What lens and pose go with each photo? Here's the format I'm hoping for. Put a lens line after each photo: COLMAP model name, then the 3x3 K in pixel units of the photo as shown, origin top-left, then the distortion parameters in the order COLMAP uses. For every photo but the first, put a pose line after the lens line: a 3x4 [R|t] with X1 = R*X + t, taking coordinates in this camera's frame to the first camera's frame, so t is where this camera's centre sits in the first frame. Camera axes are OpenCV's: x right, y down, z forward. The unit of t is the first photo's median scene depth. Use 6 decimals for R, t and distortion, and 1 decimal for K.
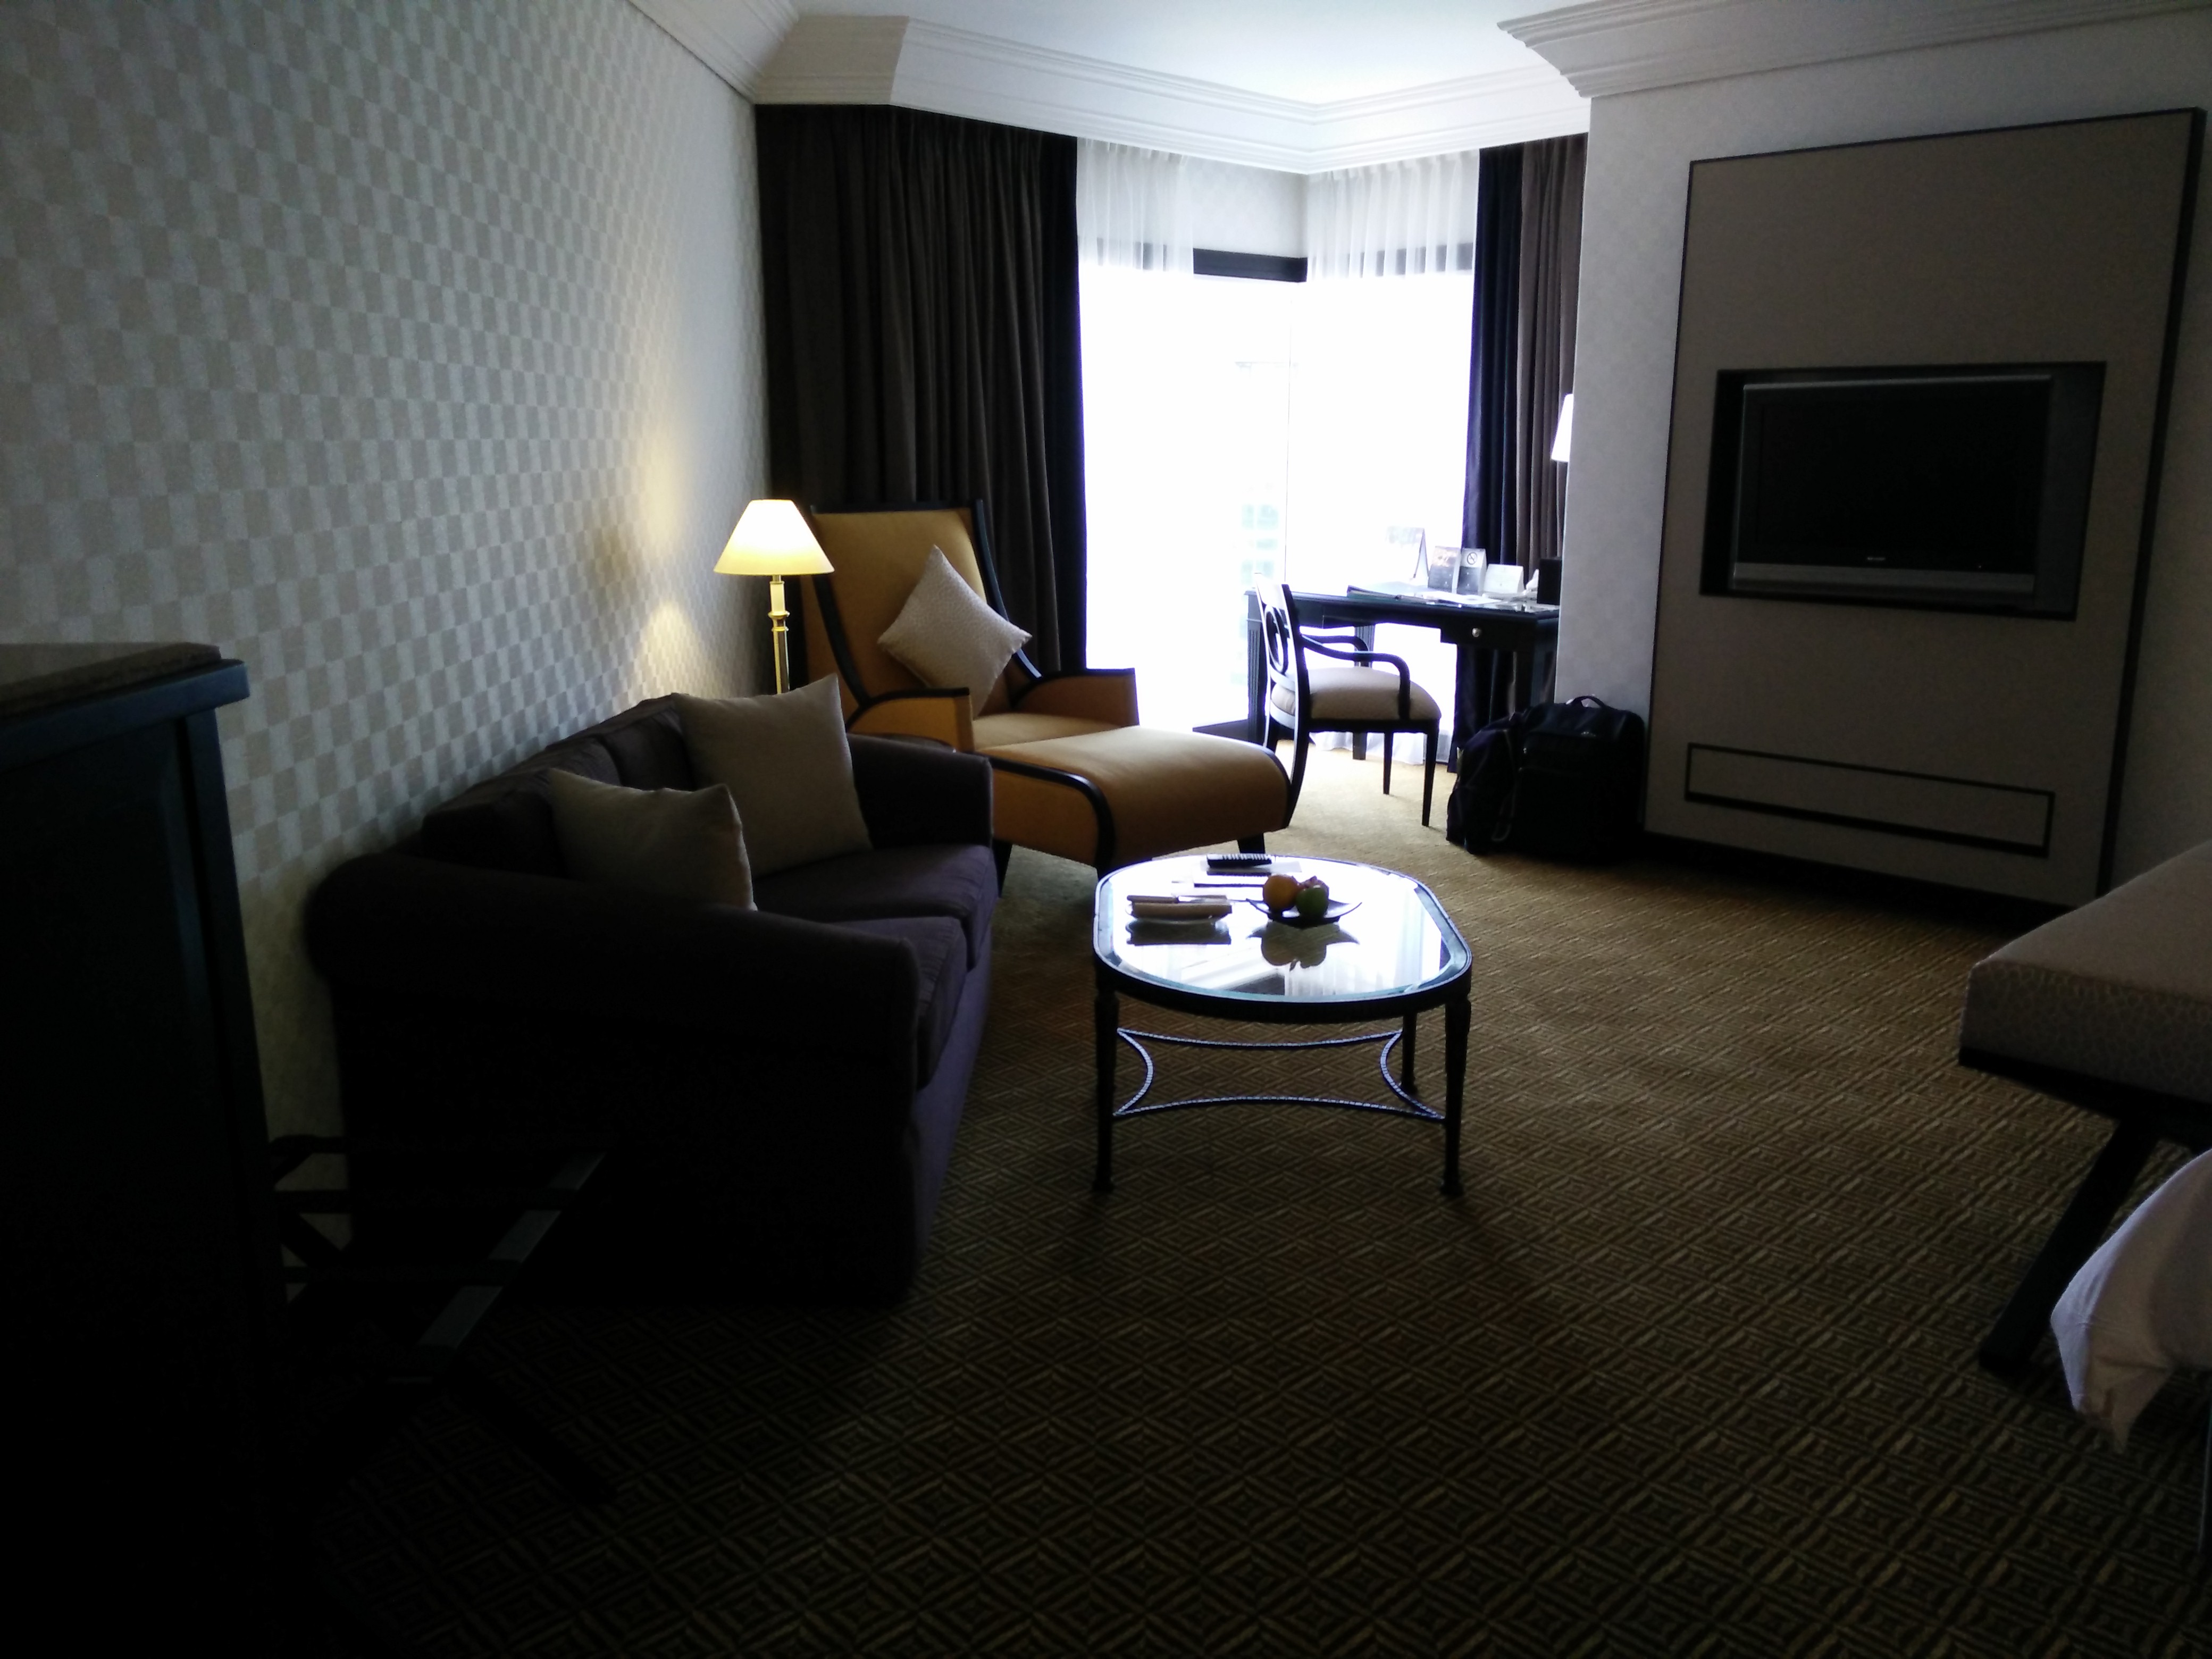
lens RADIAL K [[1791.9, 0, 1120.7], [0, 1791.9, 828.5], [0, 0, 1]] dist [0.067351, -0.082890]
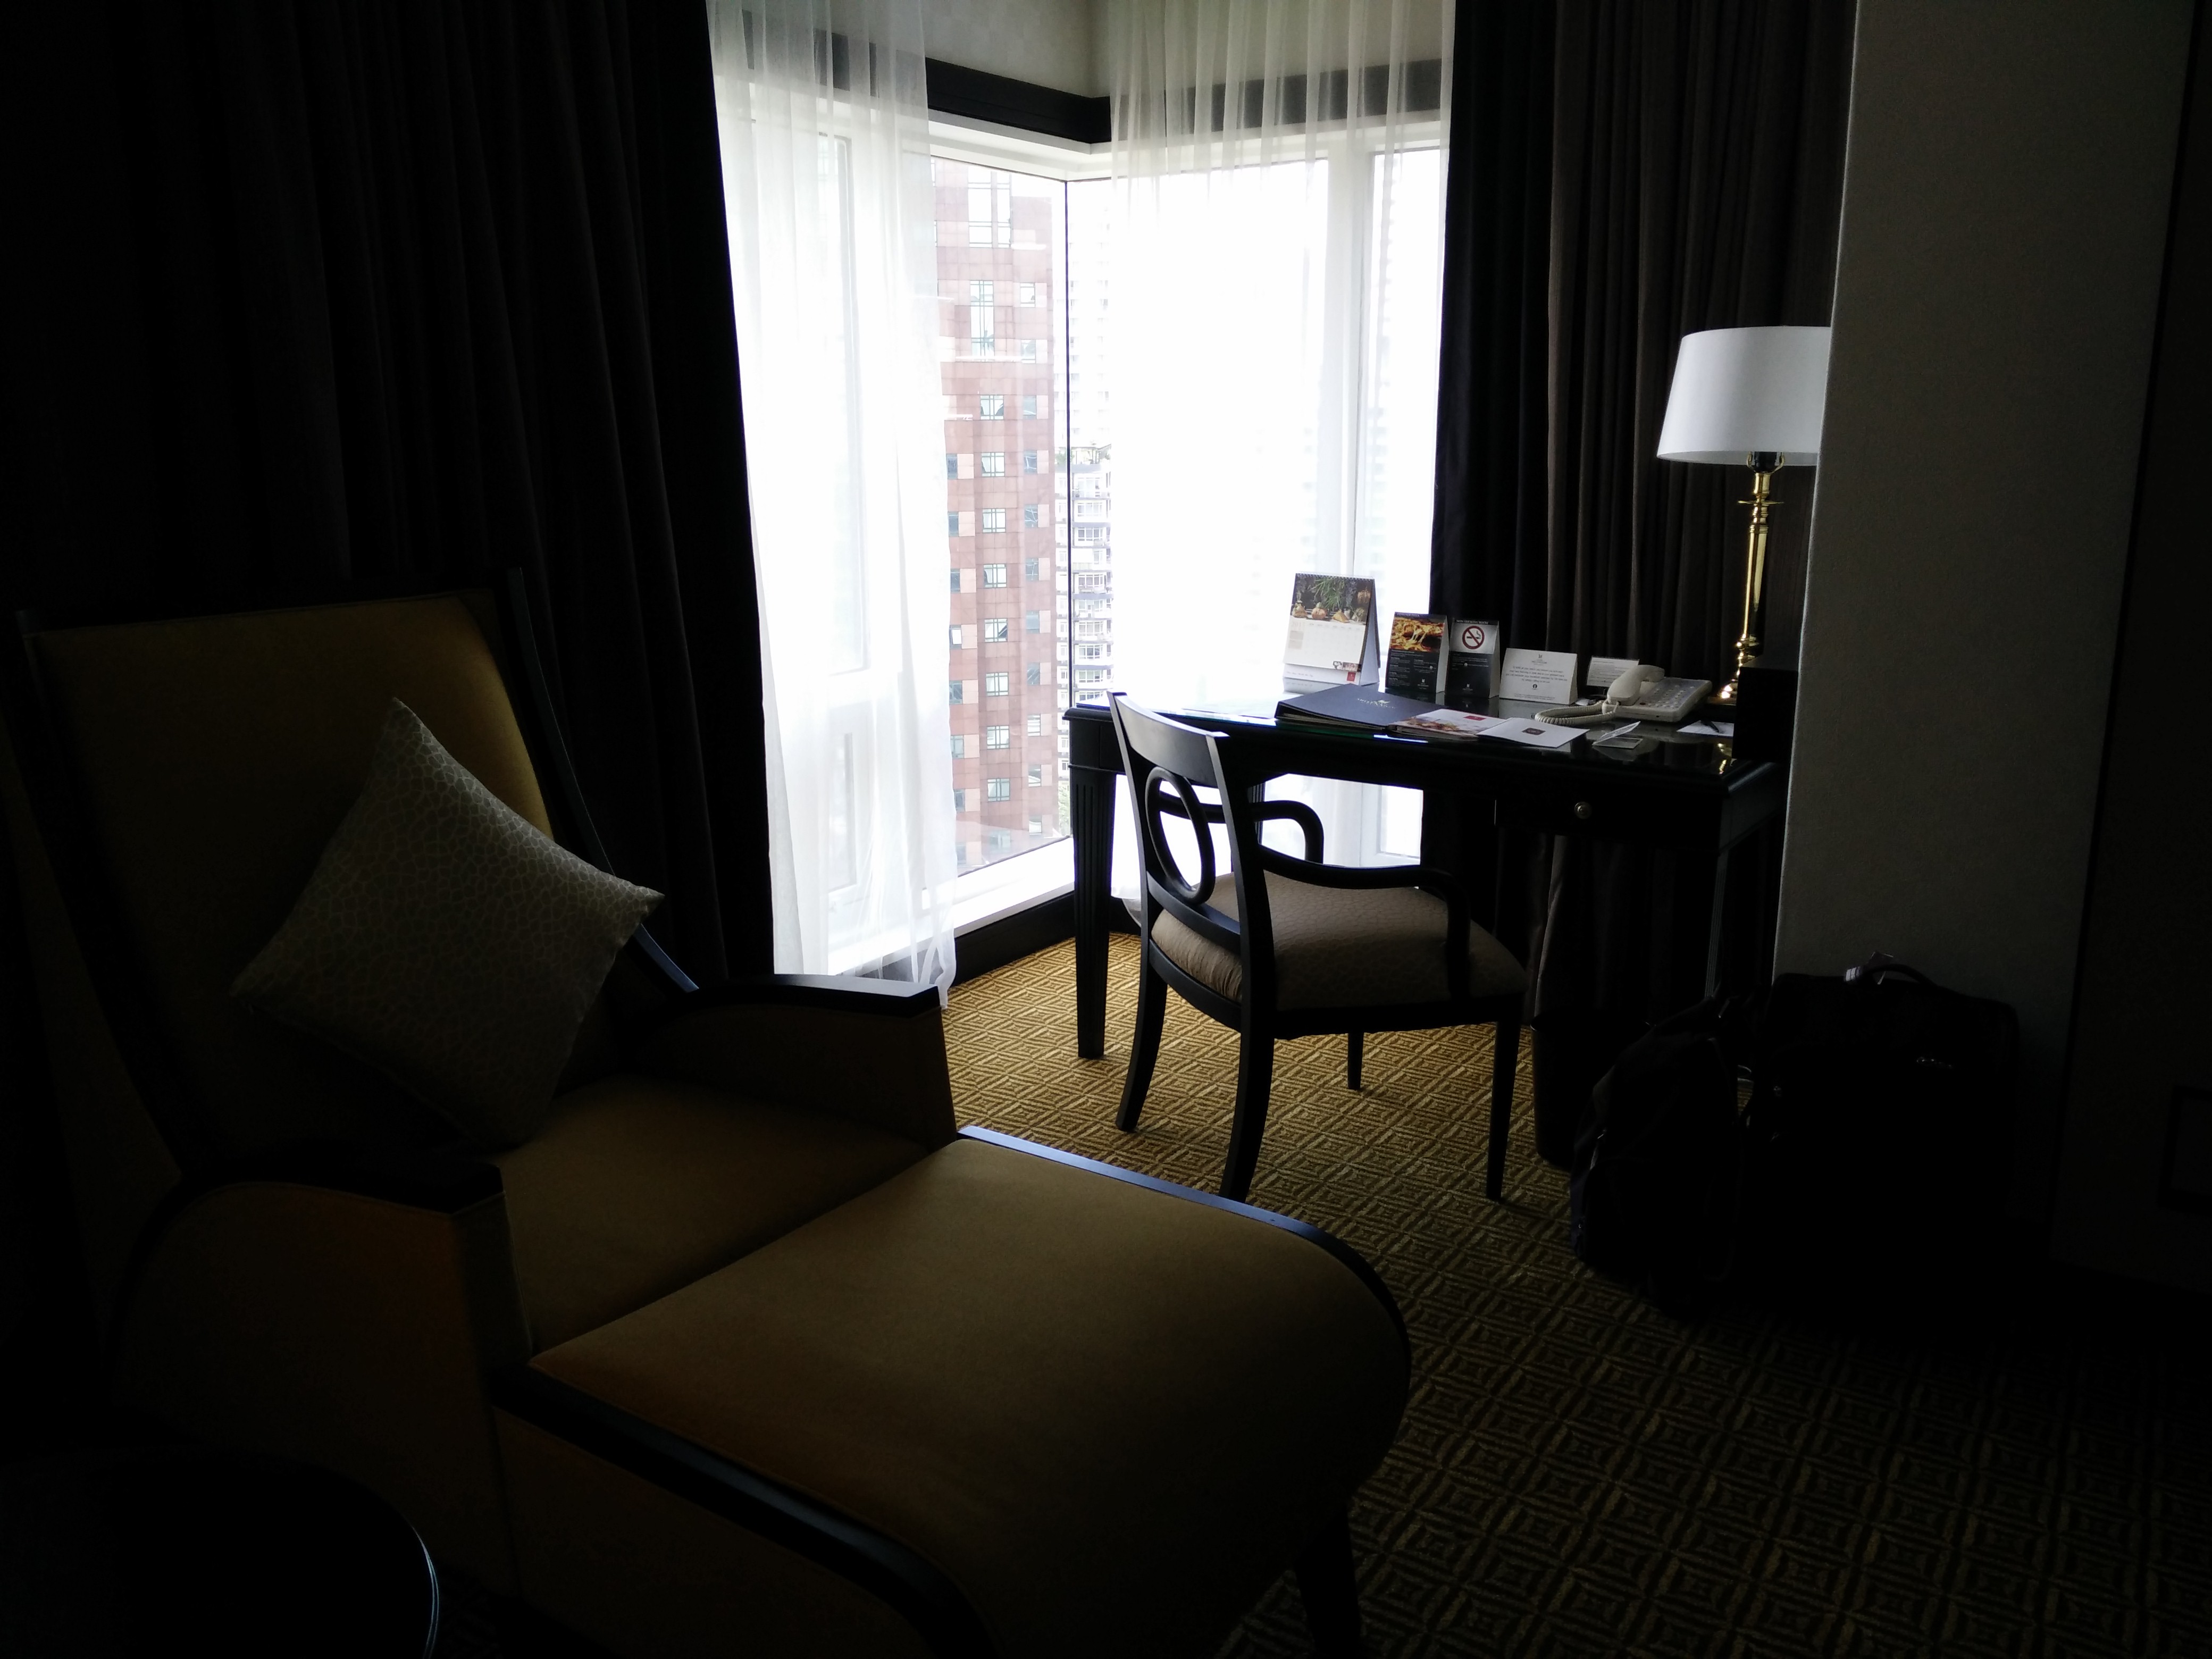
lens RADIAL K [[1791.9, 0, 1098.7], [0, 1791.9, 815.3], [0, 0, 1]] dist [0.067351, -0.082890]
pose [[0.975404, -0.049096, 0.214889, -0.034695], [0.048310, 0.998793, 0.008913, -0.106250], [-0.215067, 0.001688, 0.976598, 0.489450]]
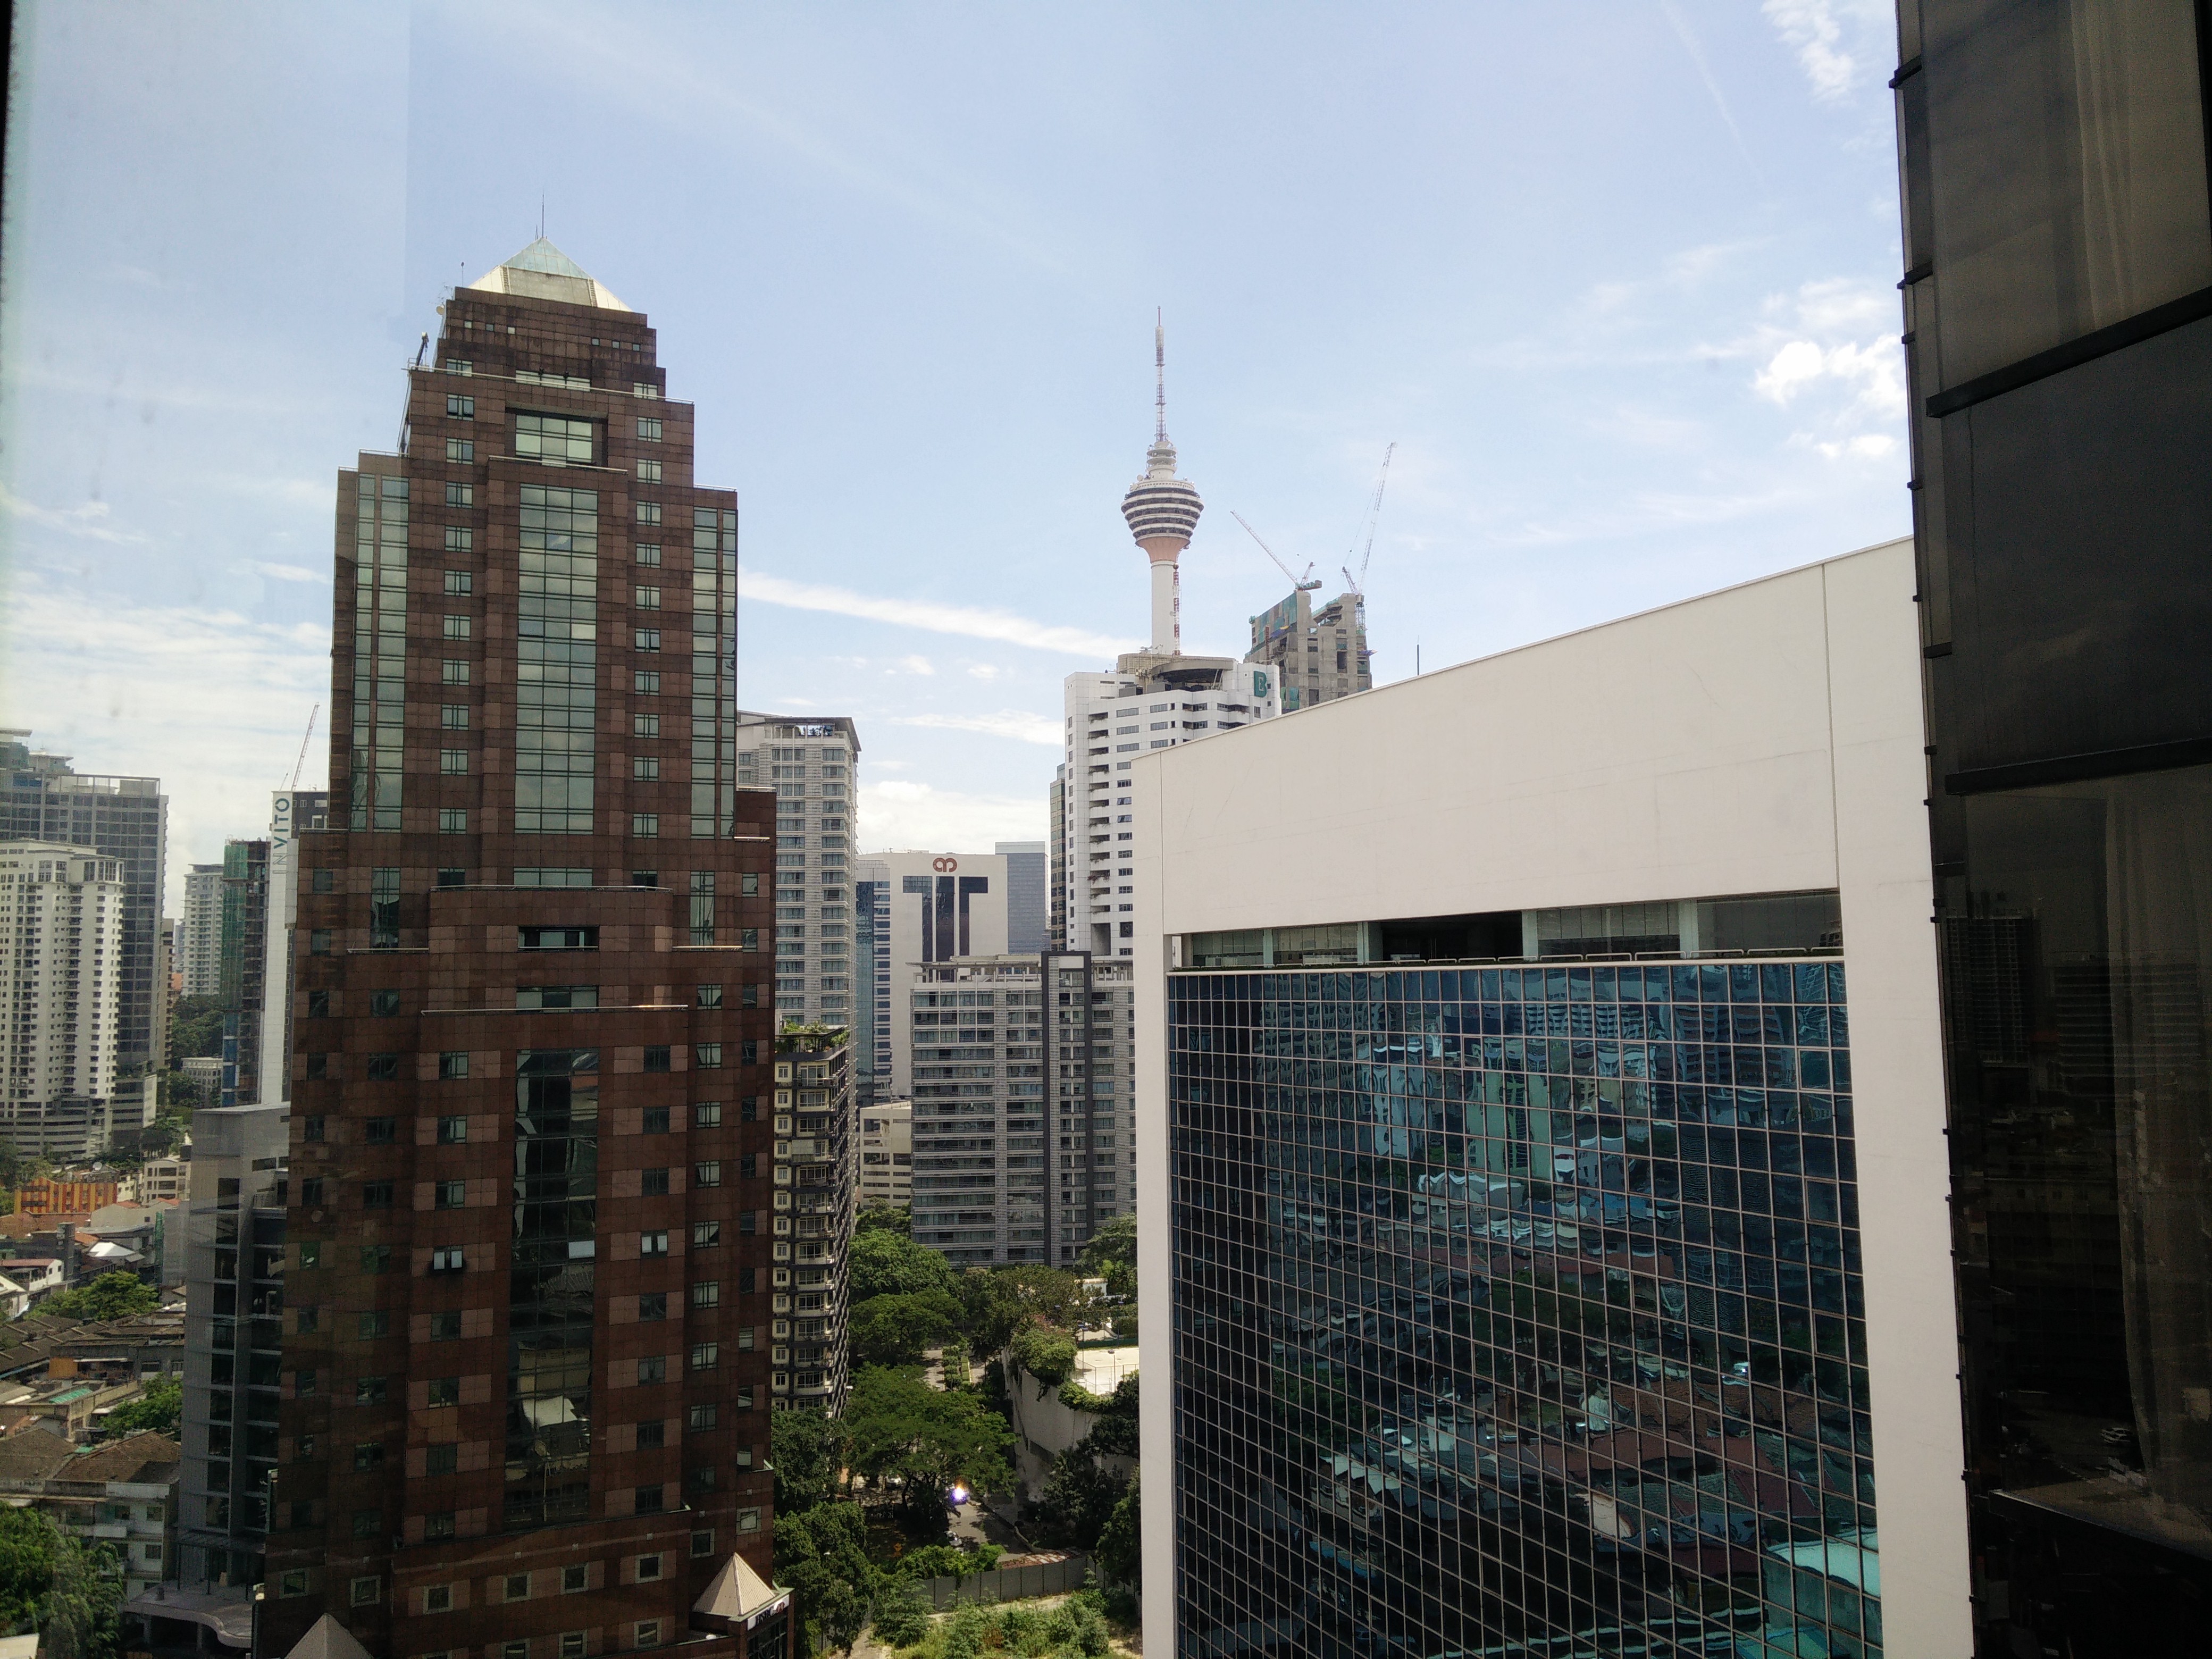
lens RADIAL K [[1791.9, 0, 1093.4], [0, 1791.9, 817.7], [0, 0, 1]] dist [0.067351, -0.082890]
pose [[0.931922, 0.029522, 0.361454, -0.029225], [0.085346, 0.950835, -0.297705, -0.111159], [-0.352472, 0.308286, 0.883585, 0.512811]]
